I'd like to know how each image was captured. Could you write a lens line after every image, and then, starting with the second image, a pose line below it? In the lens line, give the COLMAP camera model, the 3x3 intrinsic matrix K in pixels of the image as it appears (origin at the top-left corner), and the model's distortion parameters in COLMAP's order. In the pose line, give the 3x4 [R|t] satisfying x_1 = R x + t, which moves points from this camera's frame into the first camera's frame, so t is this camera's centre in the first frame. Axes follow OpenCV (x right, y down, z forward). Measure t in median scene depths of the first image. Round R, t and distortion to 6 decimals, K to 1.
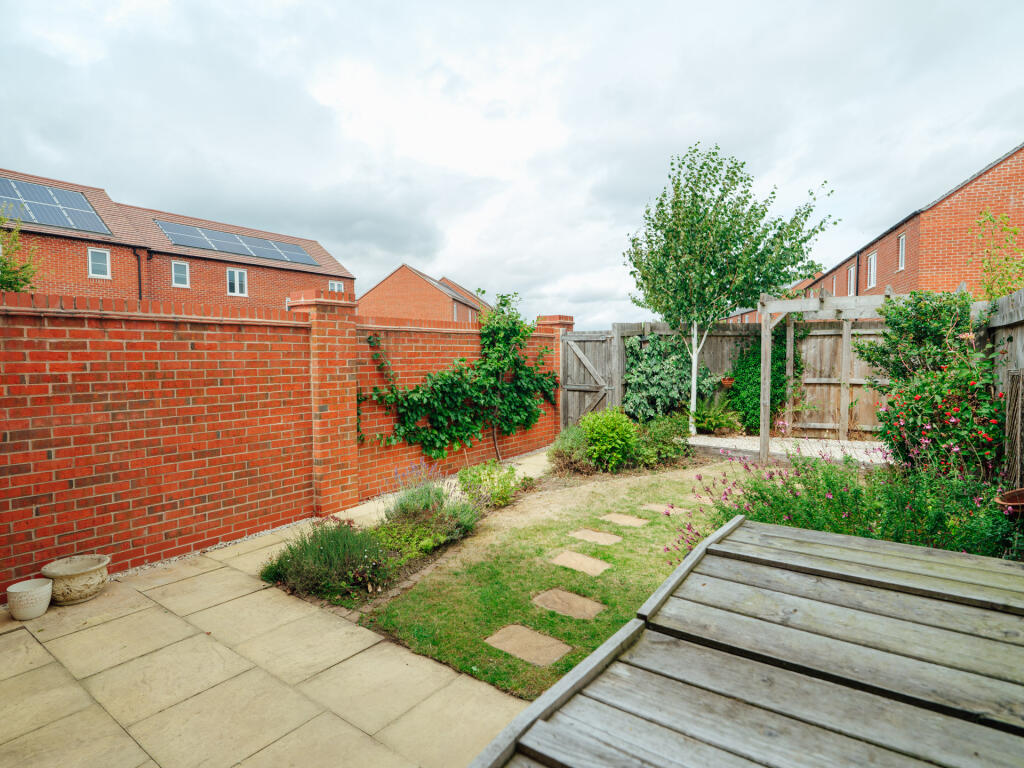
lens RADIAL K [[562.0, 0, 518.3], [0, 562.0, 359.5], [0, 0, 1]] dist [0.001522, 0.000678]
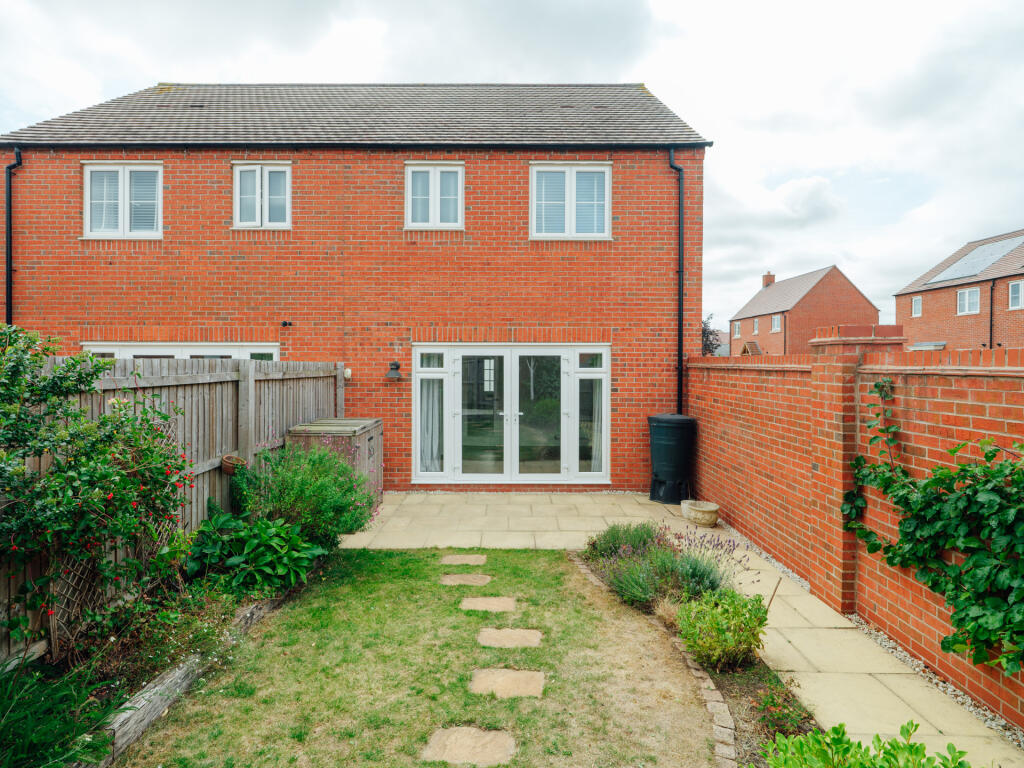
lens RADIAL K [[538.0, 0, 511.5], [0, 538.0, 369.1], [0, 0, 1]] dist [0.000784, -0.000094]
pose [[-0.808596, 0.008133, -0.588308, 0.370840], [-0.005094, 0.999770, 0.020823, -0.055898], [0.588343, 0.019835, -0.808368, 1.019572]]
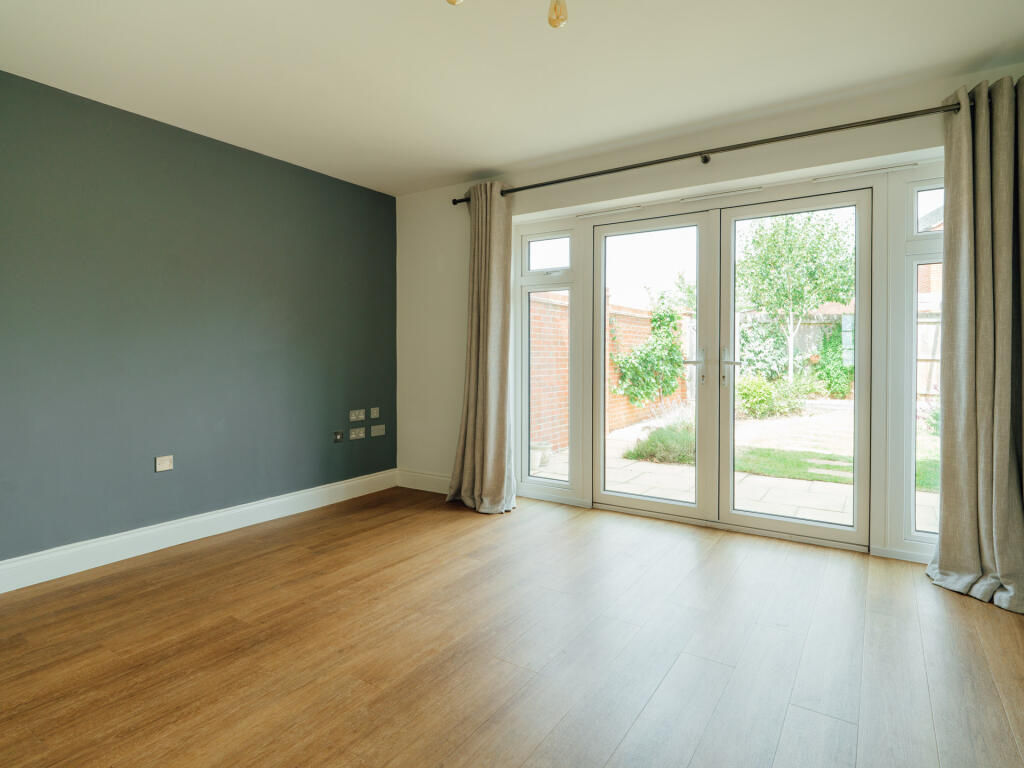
lens RADIAL K [[562.0, 0, 518.3], [0, 562.0, 359.5], [0, 0, 1]] dist [0.001522, 0.000678]
pose [[0.998809, 0.003230, 0.048692, -0.450800], [-0.003140, 0.999993, -0.001928, 0.054865], [-0.048698, 0.001773, 0.998812, -0.328800]]
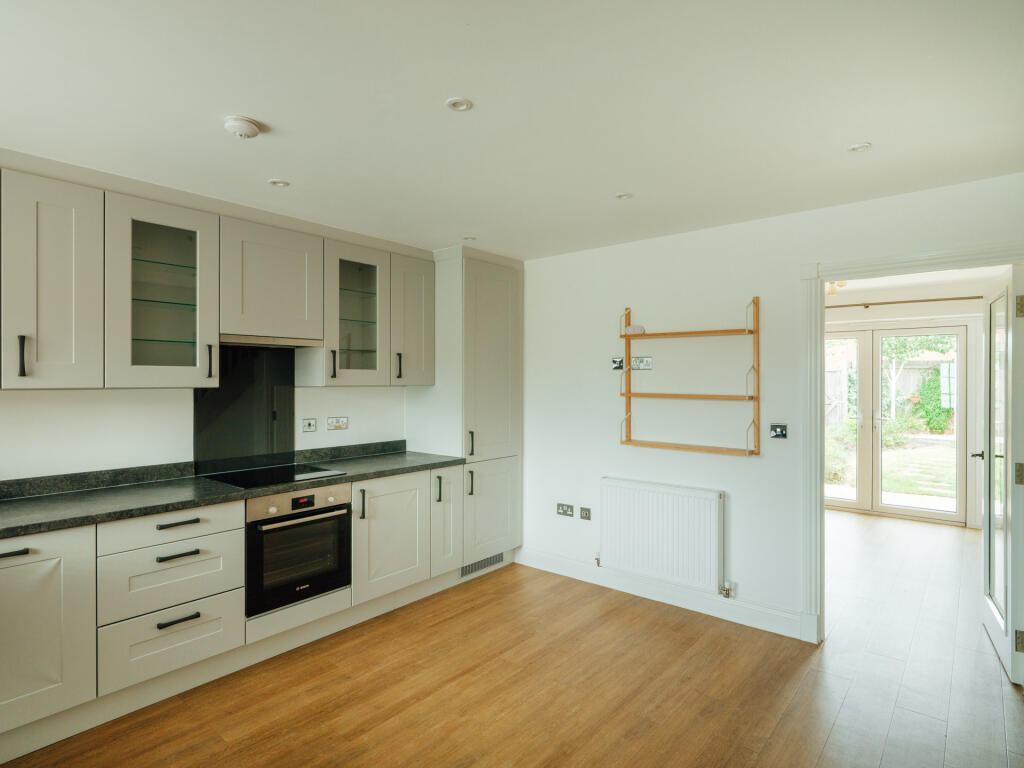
lens RADIAL K [[573.9, 0, 512.0], [0, 573.9, 384.0], [0, 0, 1]] dist [-0.000694, 0.000109]
pose [[0.998053, 0.004901, -0.062179, -0.733452], [-0.005057, 0.999984, -0.002349, 0.009604], [0.062167, 0.002659, 0.998062, -0.734943]]
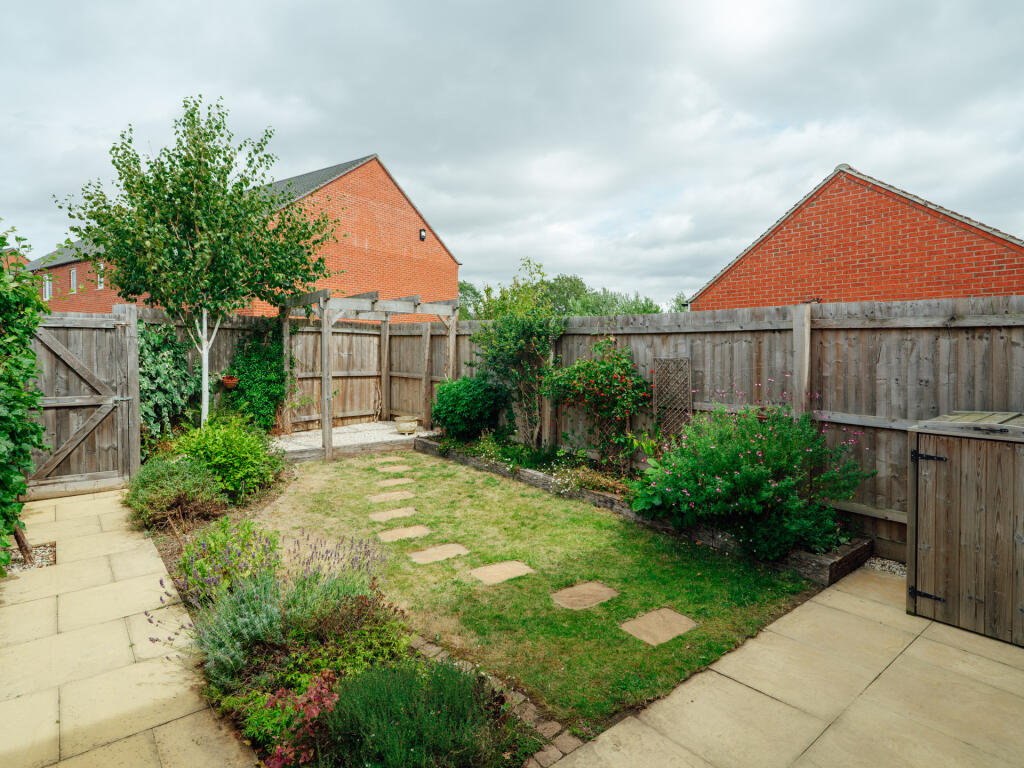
lens RADIAL K [[562.0, 0, 518.3], [0, 562.0, 359.5], [0, 0, 1]] dist [0.001522, 0.000678]
pose [[0.236347, -0.014022, 0.971567, -0.439640], [0.006871, 0.999895, 0.012759, -0.002512], [-0.971644, 0.003660, 0.236419, 0.417033]]
